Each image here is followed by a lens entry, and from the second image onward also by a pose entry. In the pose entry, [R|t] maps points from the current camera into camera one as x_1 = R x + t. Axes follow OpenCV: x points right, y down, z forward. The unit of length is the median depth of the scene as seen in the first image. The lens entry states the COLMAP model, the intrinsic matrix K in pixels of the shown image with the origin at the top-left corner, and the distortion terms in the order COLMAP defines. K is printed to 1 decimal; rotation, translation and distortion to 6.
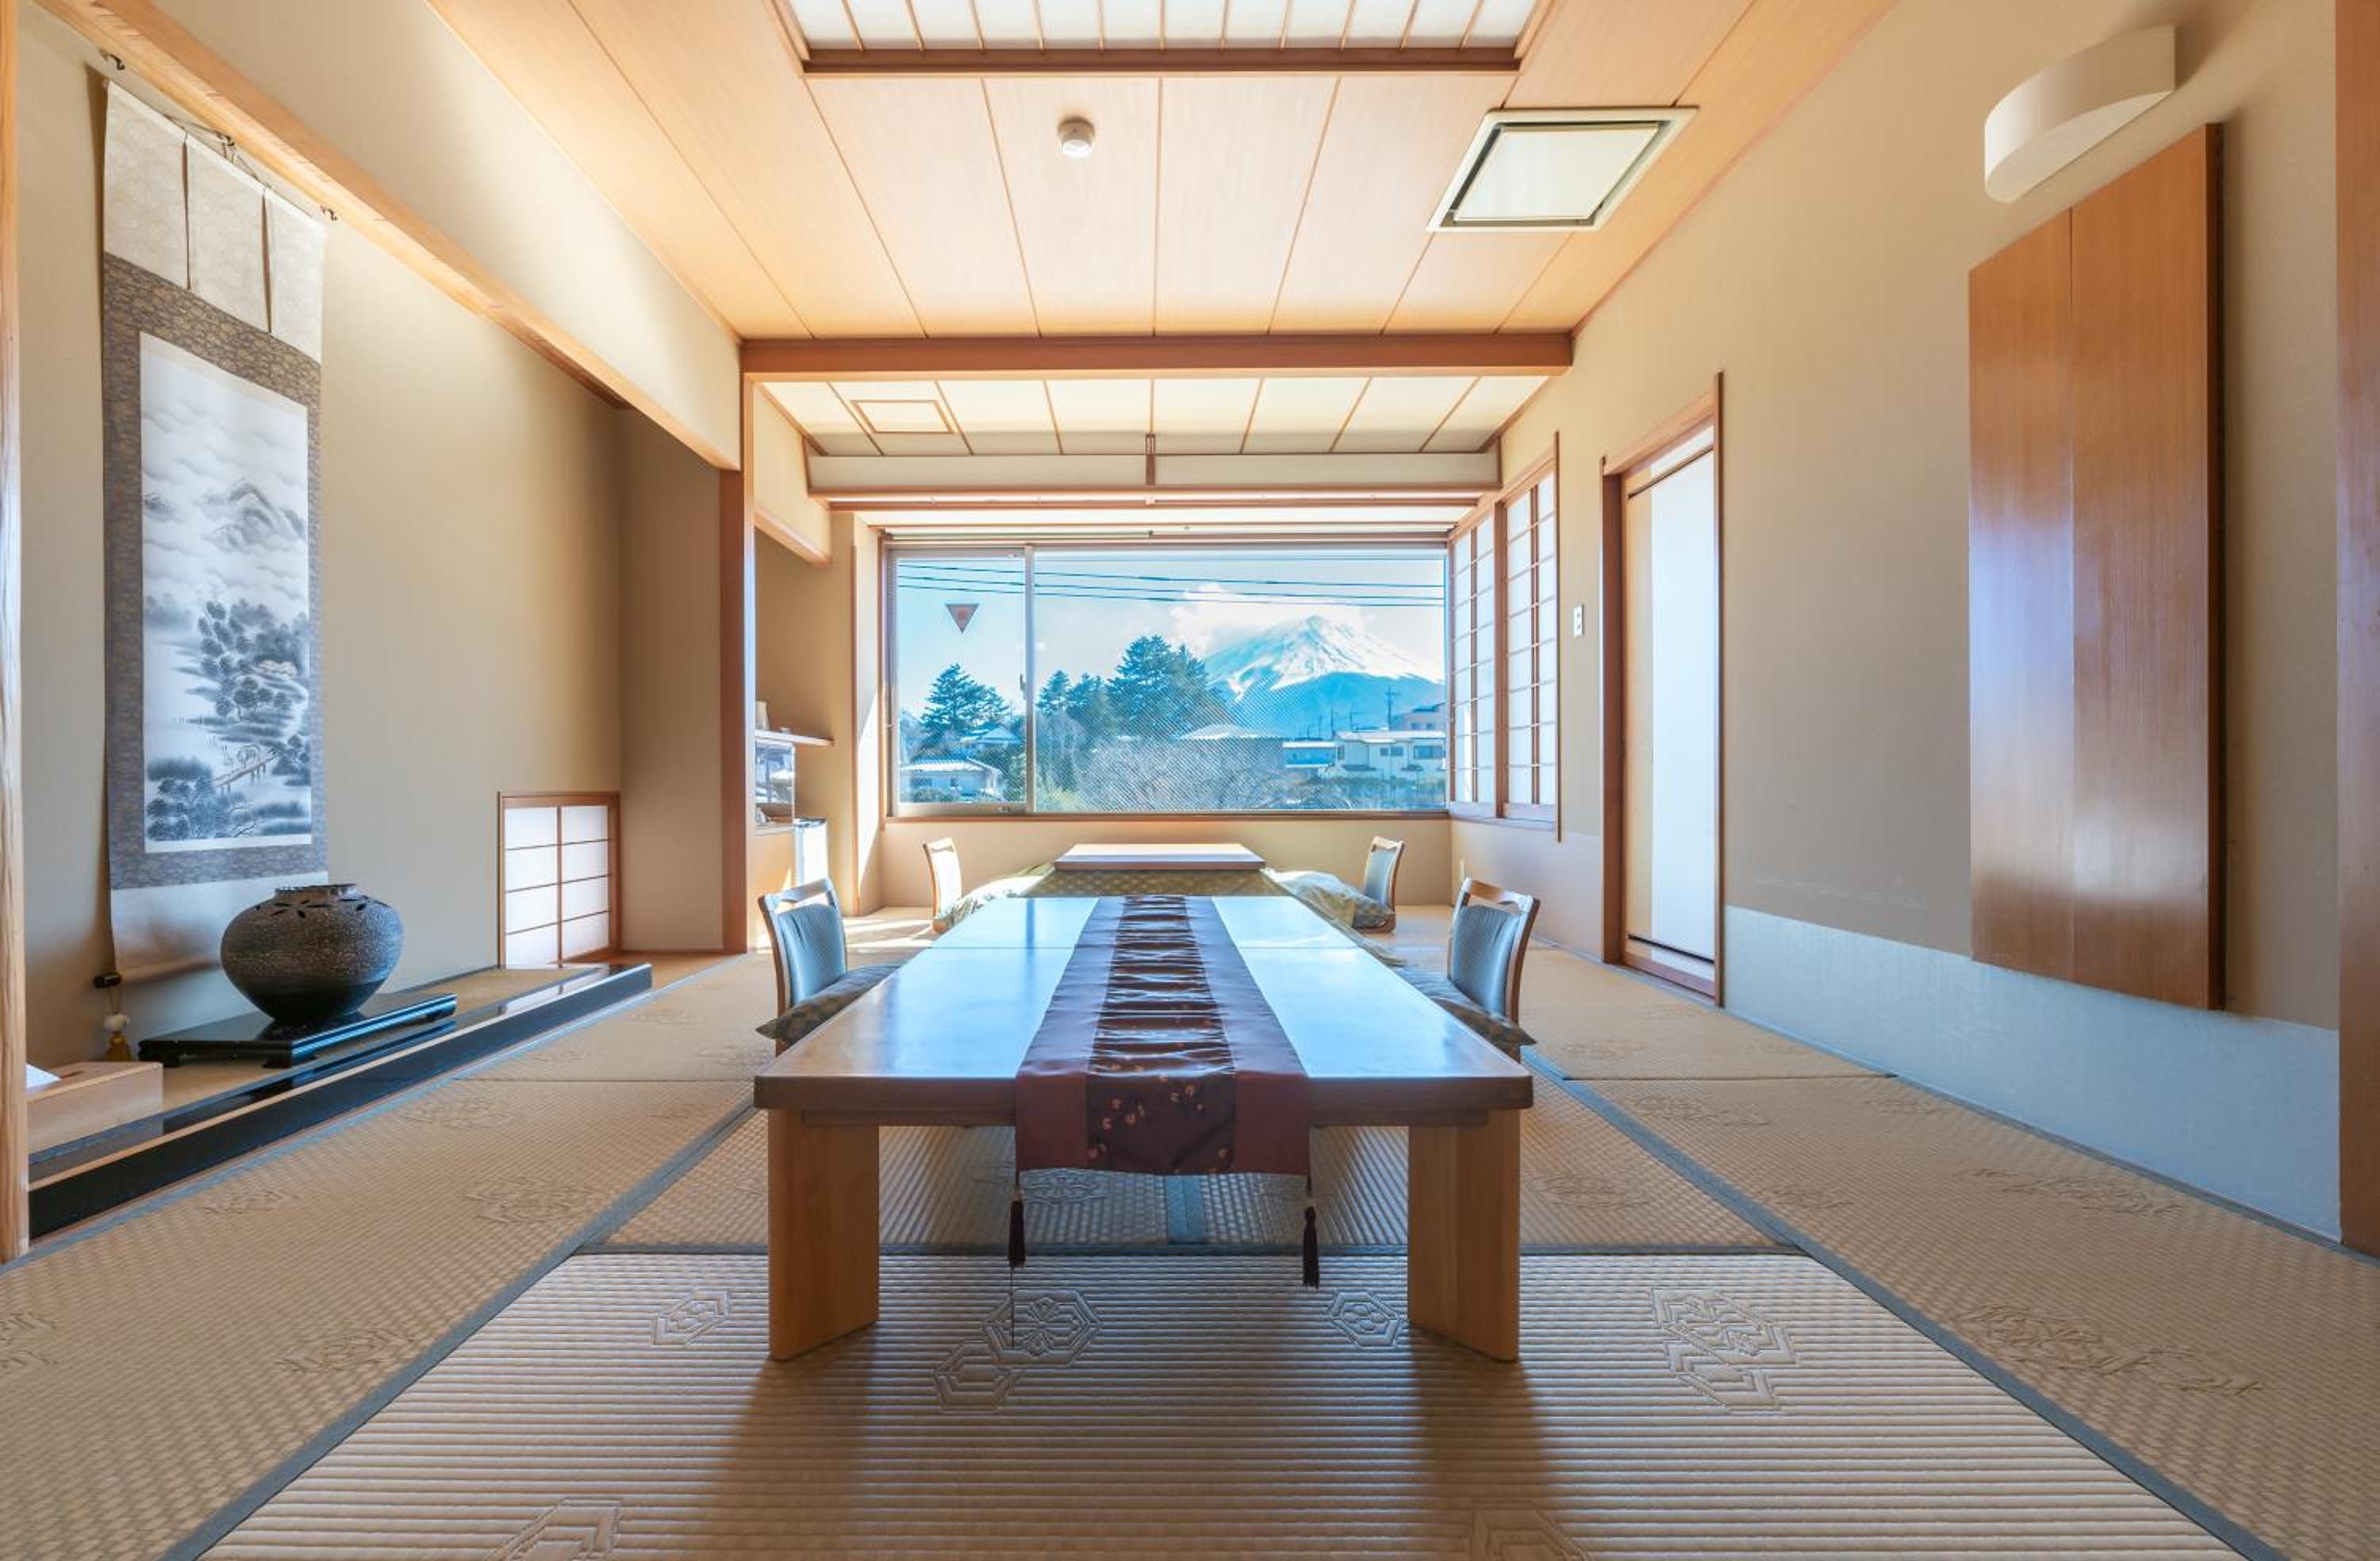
lens RADIAL K [[957.2, 0, 1189.6], [0, 957.2, 789.0], [0, 0, 1]] dist [-0.000779, 0.000273]
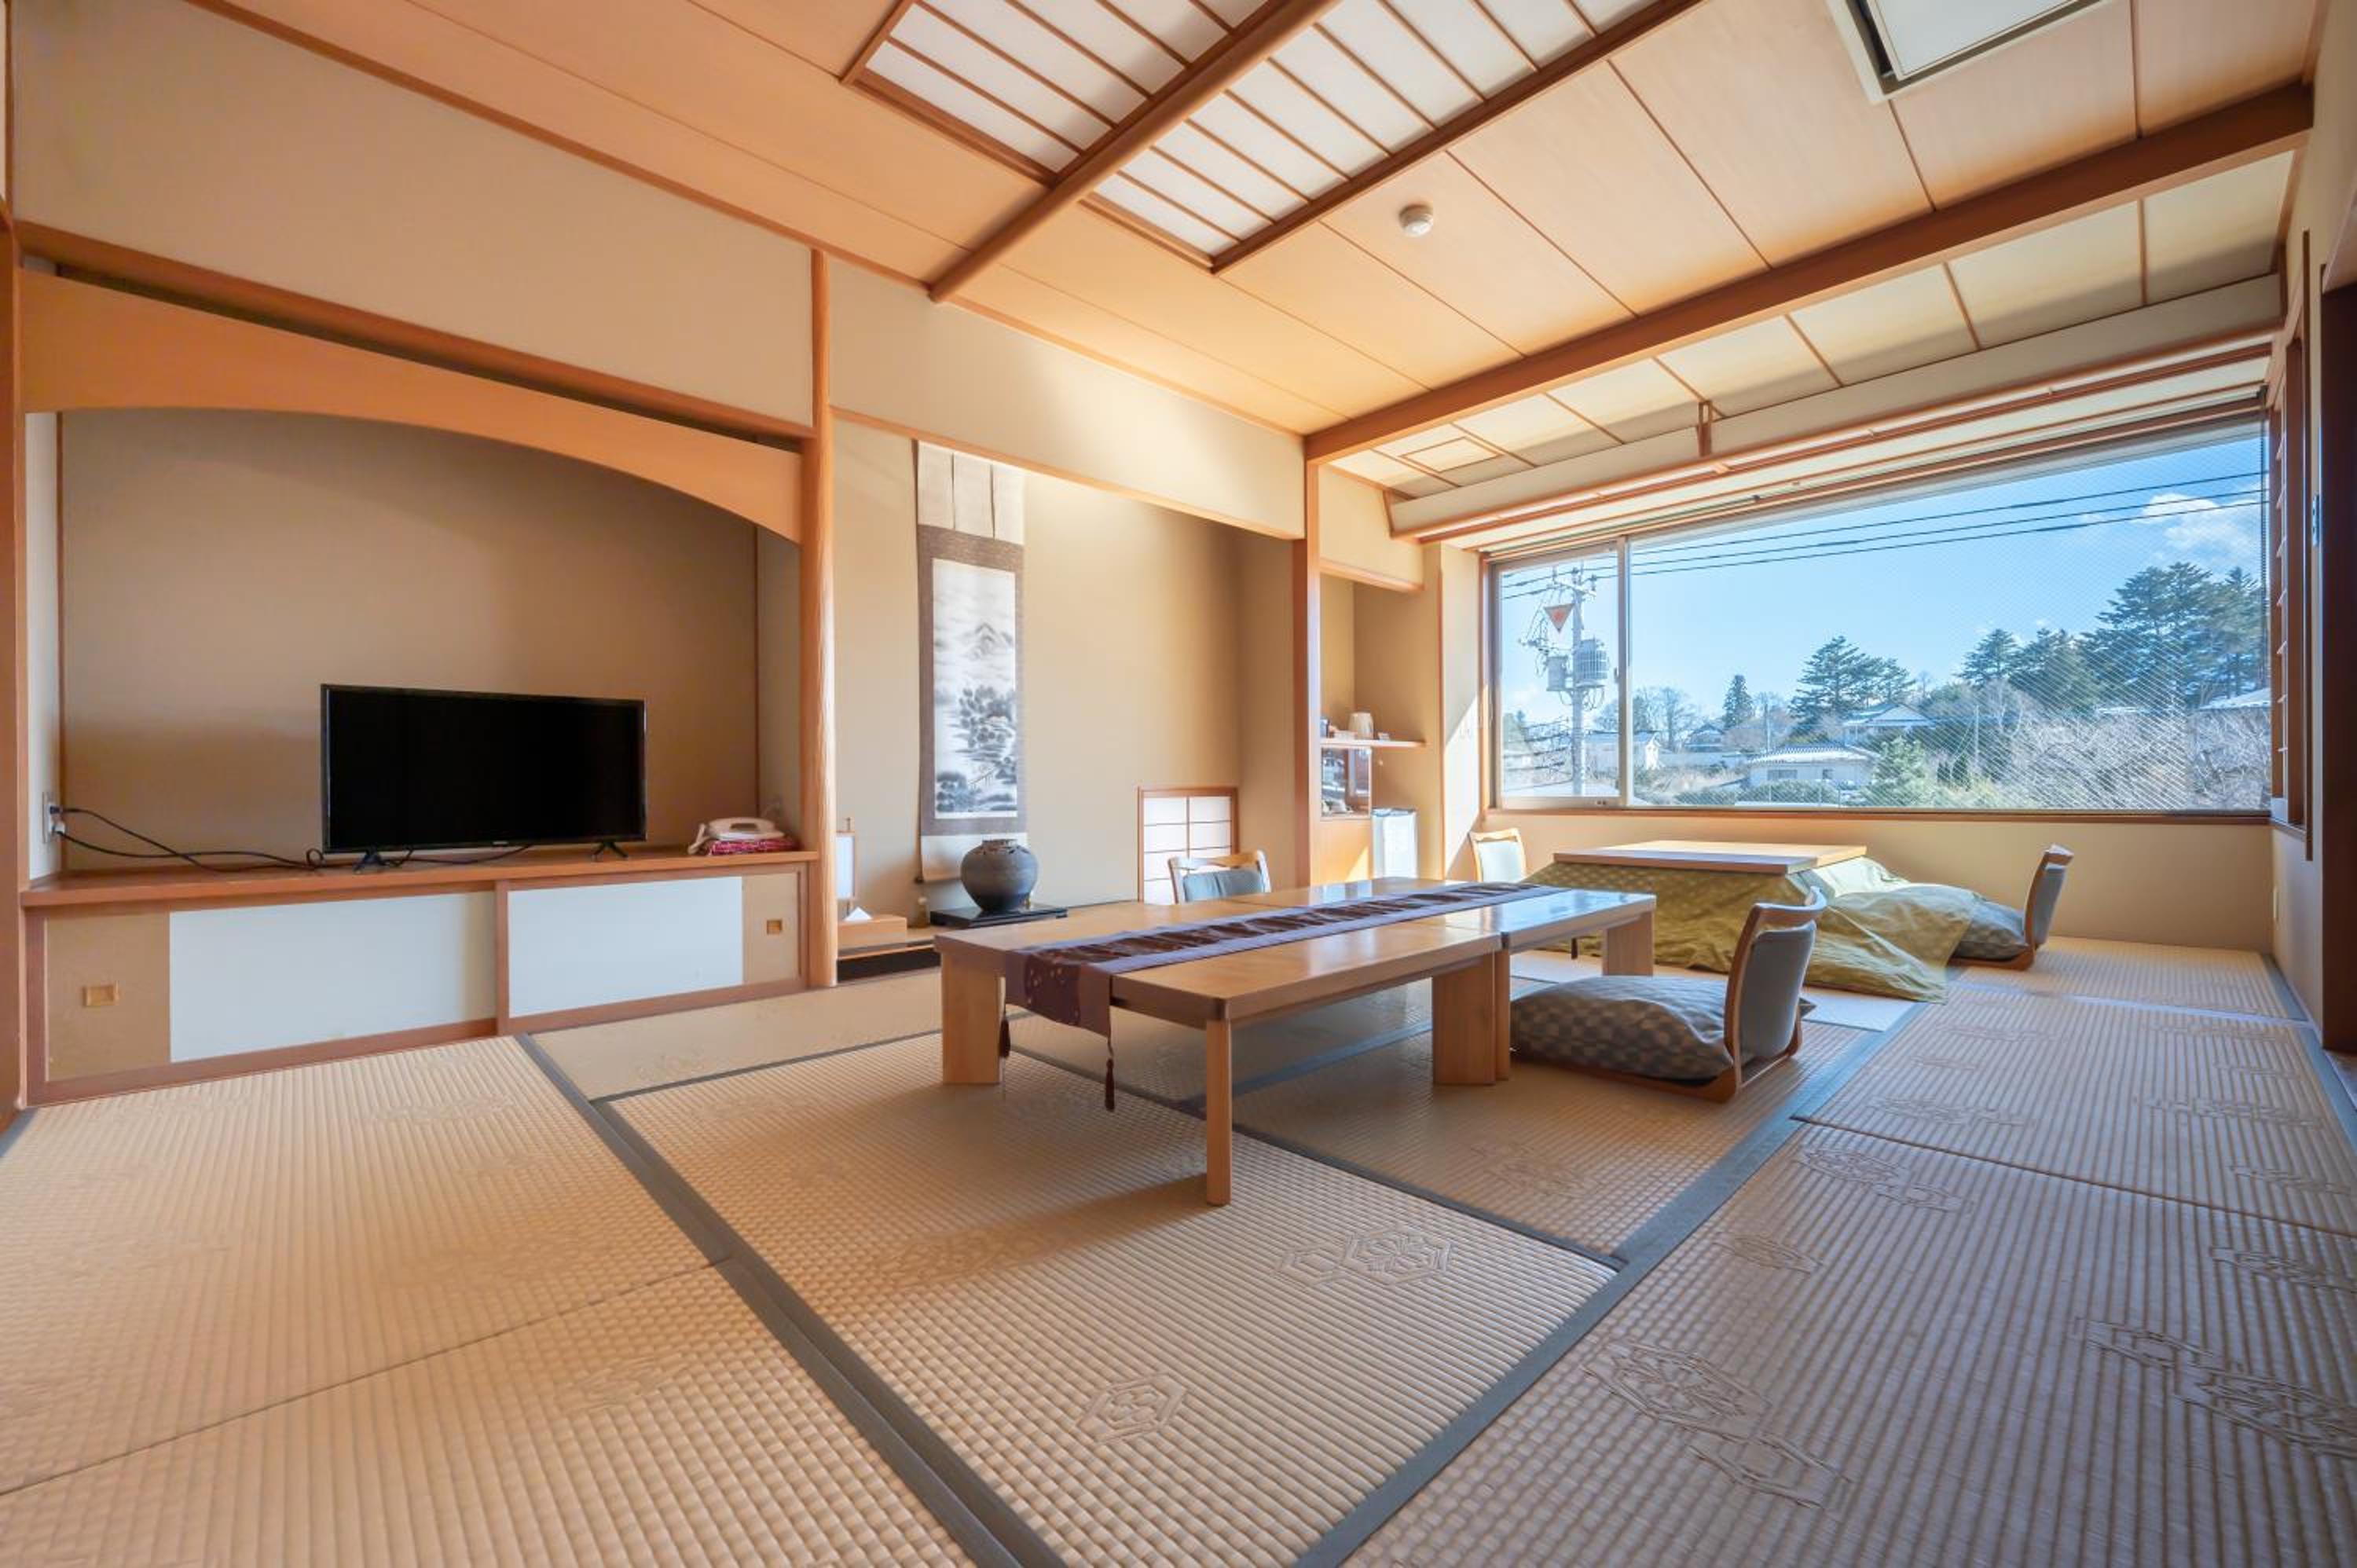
lens RADIAL K [[923.5, 0, 1188.5], [0, 923.5, 785.2], [0, 0, 1]] dist [0.006861, -0.000049]
pose [[0.699706, -0.002733, -0.714426, 0.561765], [0.005180, 0.999986, 0.001247, -0.002358], [0.714413, -0.004573, 0.699710, 0.021918]]
